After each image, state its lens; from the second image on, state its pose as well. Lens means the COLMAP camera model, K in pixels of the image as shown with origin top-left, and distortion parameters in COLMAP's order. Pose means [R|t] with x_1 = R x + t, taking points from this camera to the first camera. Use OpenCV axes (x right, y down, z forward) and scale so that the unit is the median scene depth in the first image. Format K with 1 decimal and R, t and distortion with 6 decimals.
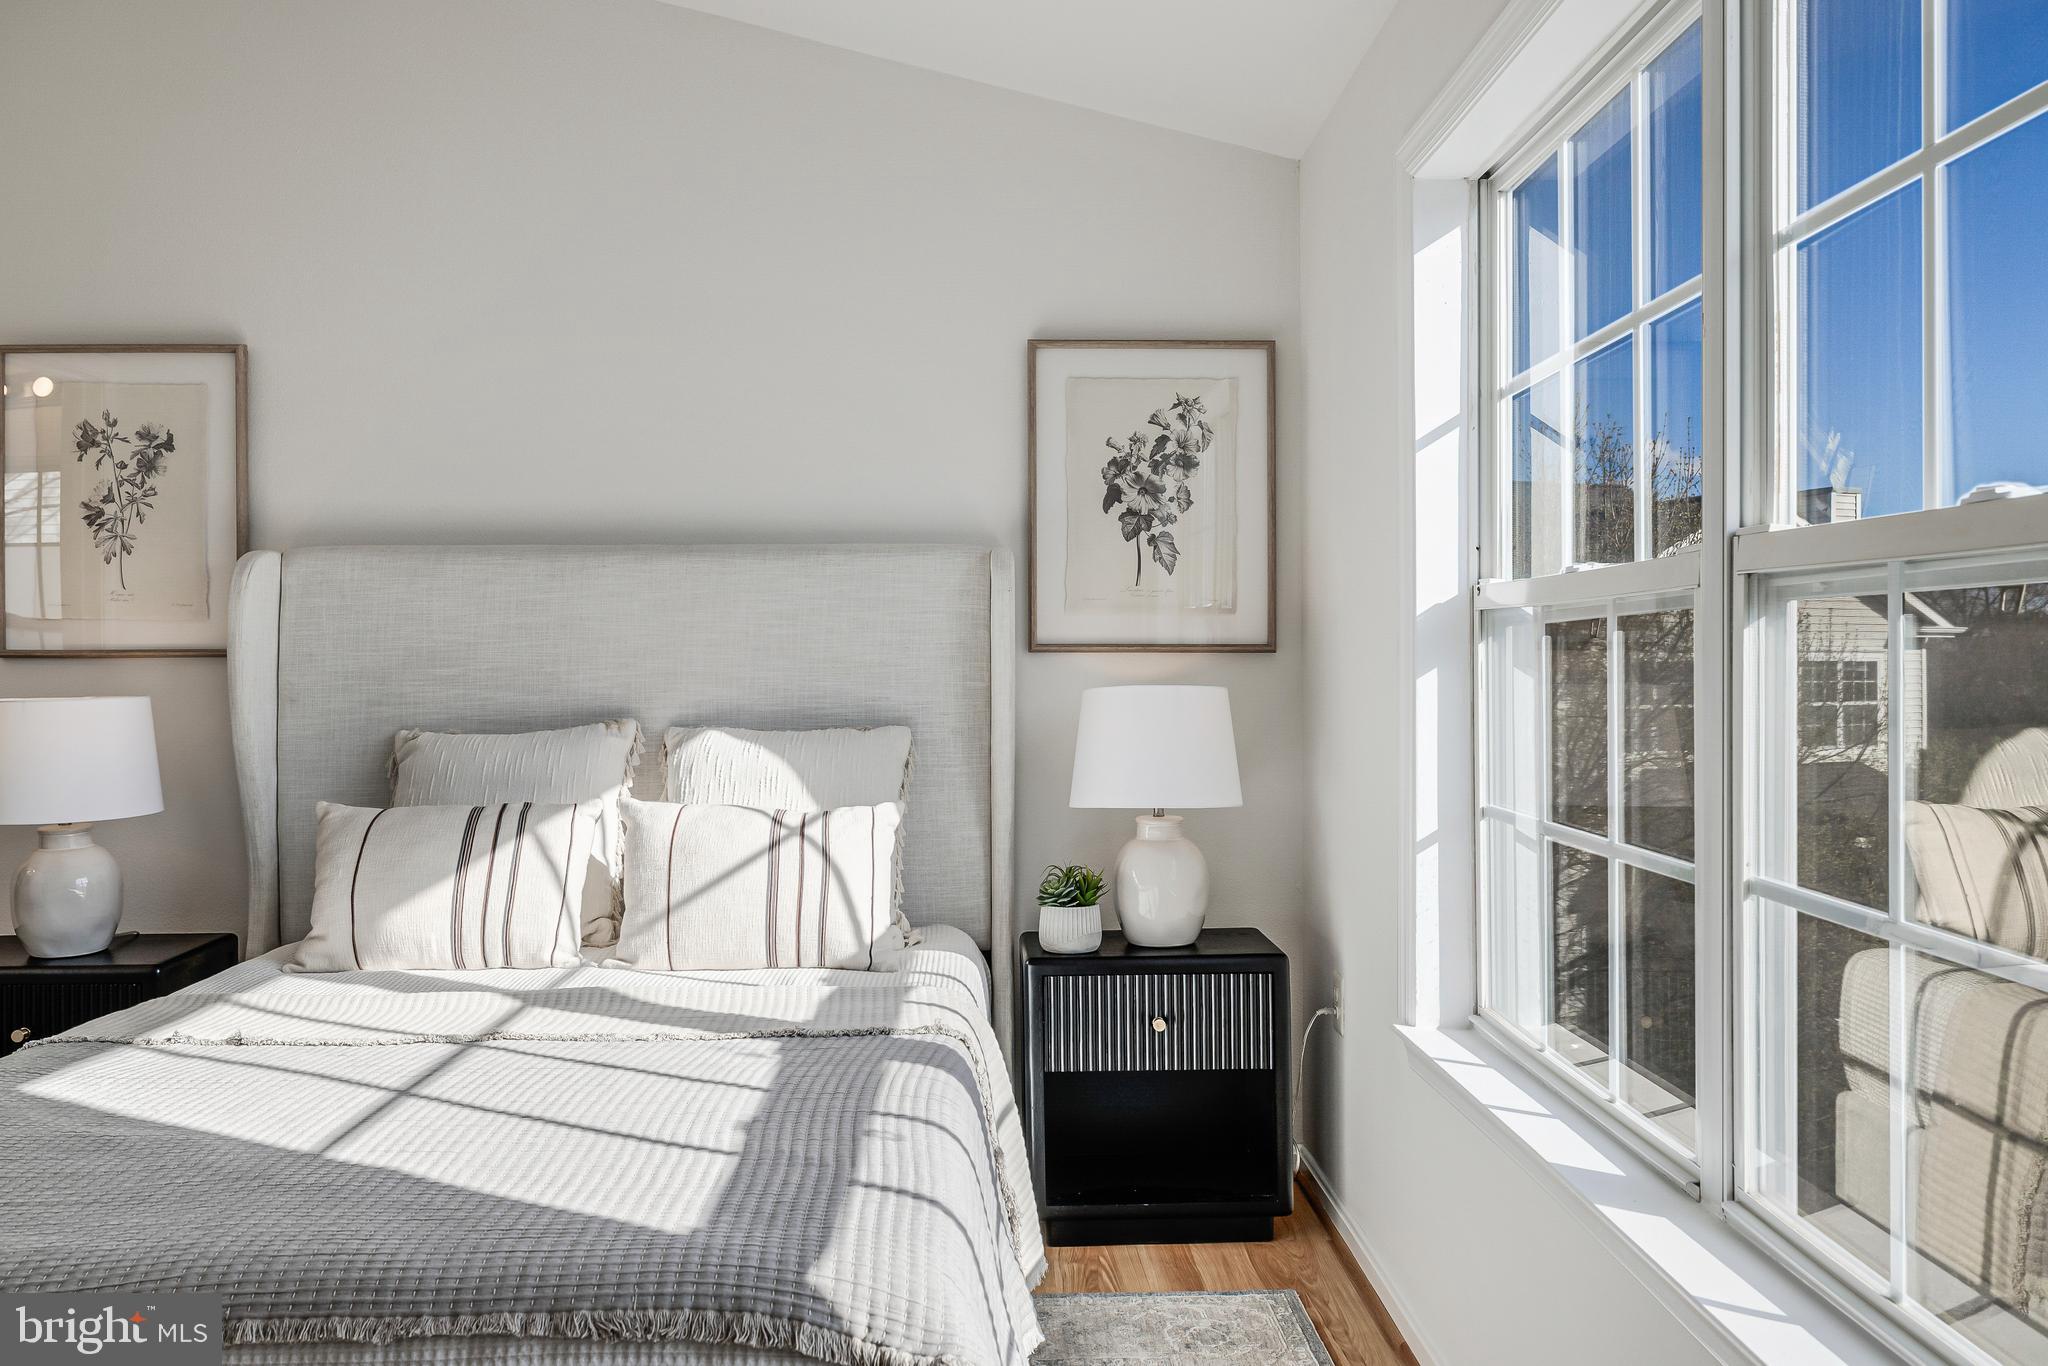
lens RADIAL K [[1541.3, 0, 1029.1], [0, 1541.3, 662.6], [0, 0, 1]] dist [0.008980, 0.008211]
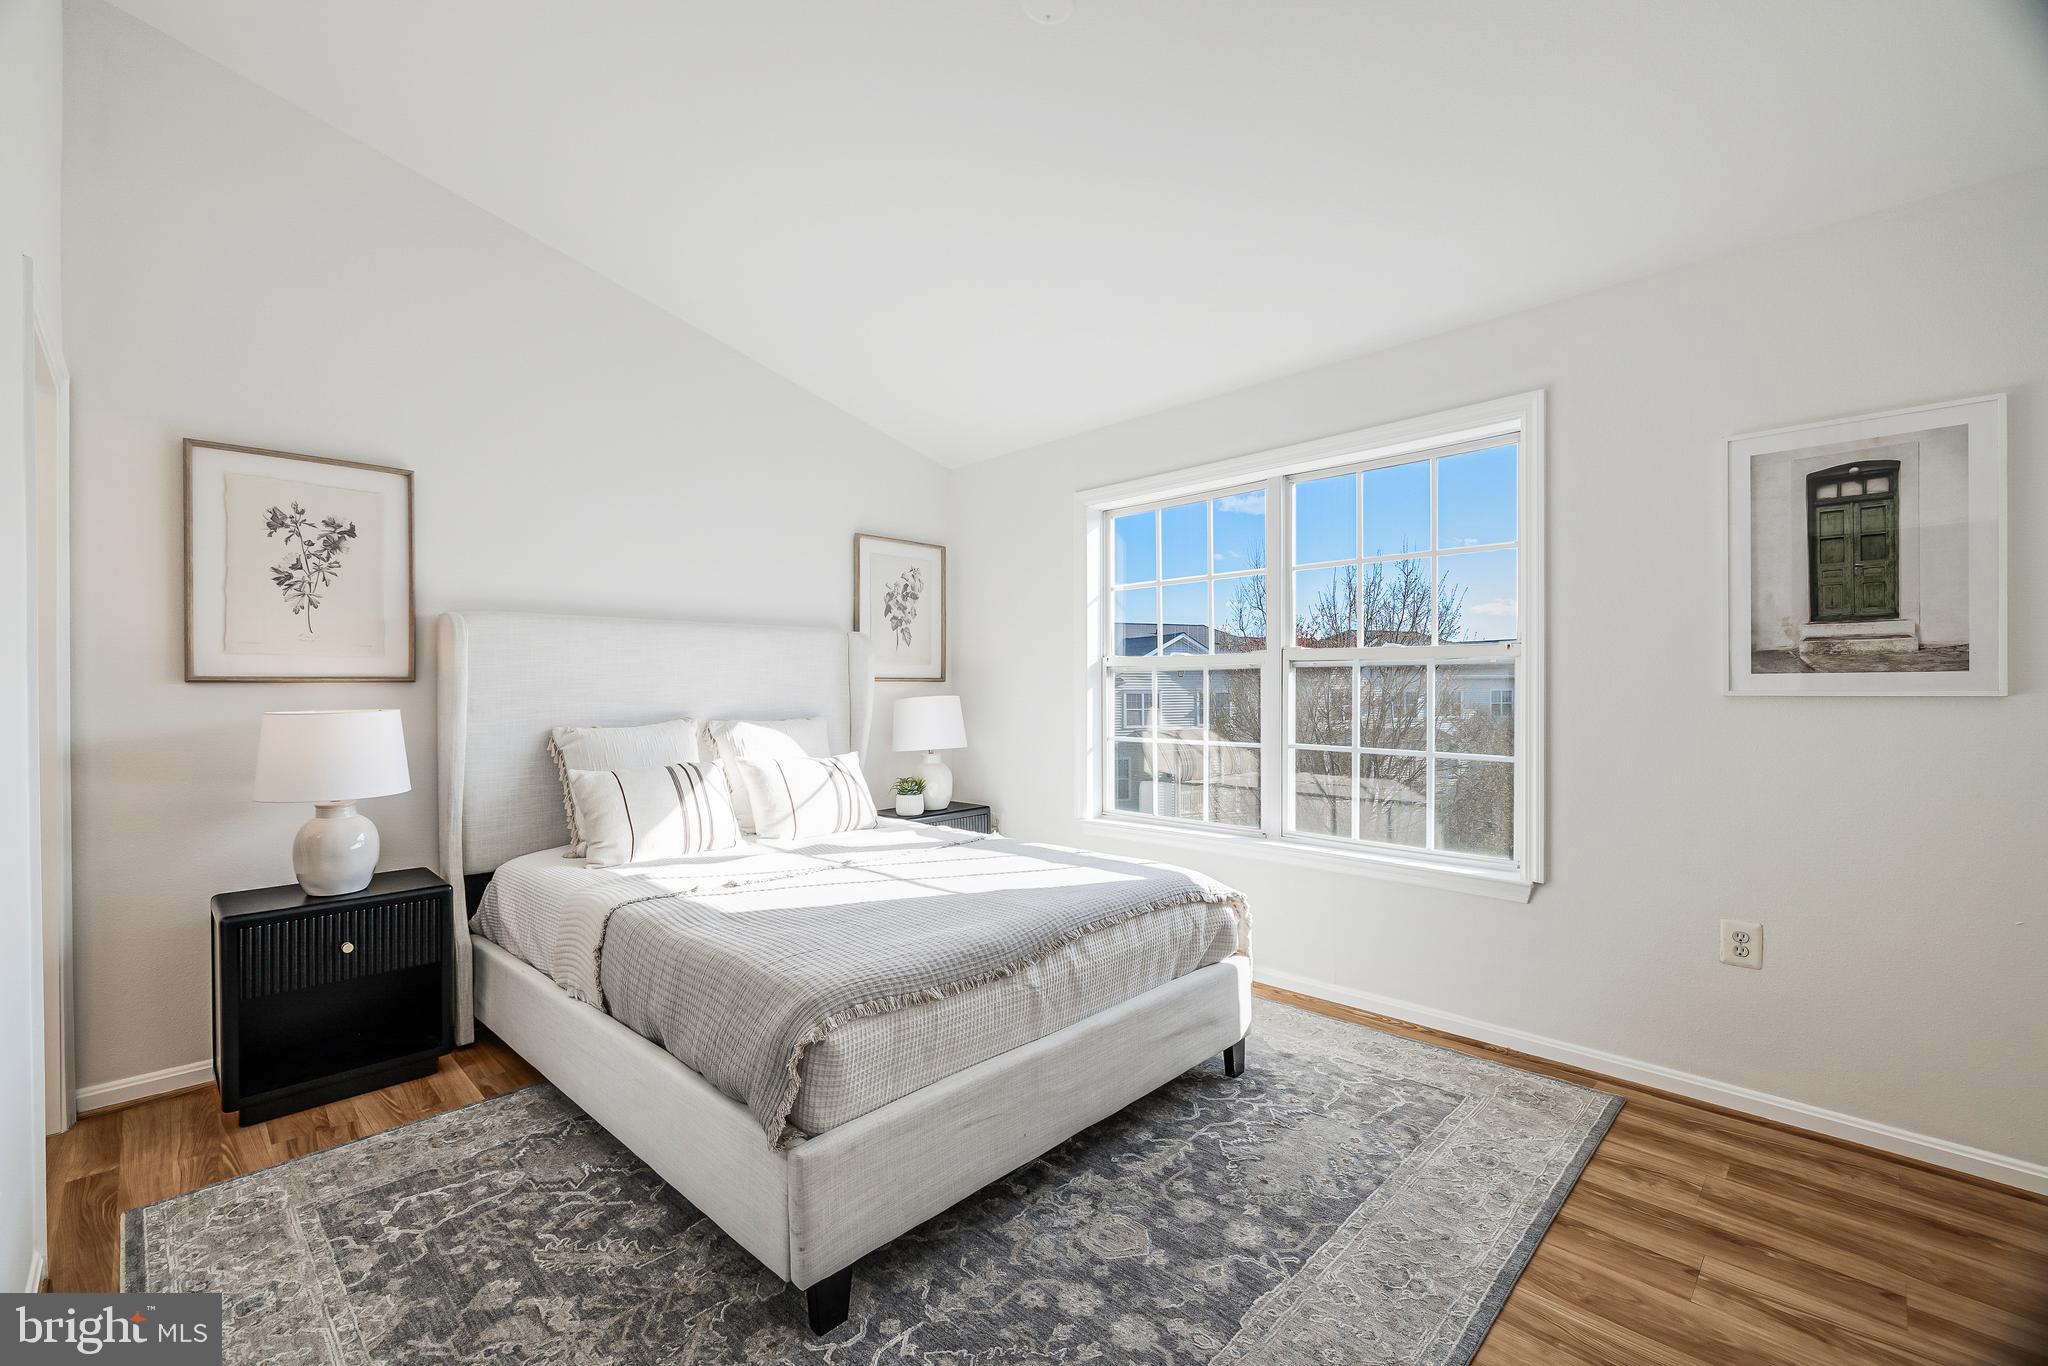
lens RADIAL K [[859.0, 0, 1026.3], [0, 859.0, 690.8], [0, 0, 1]] dist [0.001591, 0.000532]
pose [[0.707277, -0.003487, 0.706928, -0.676493], [0.002288, 0.999994, 0.002644, 0.003523], [-0.706933, -0.000253, 0.707281, 0.004786]]
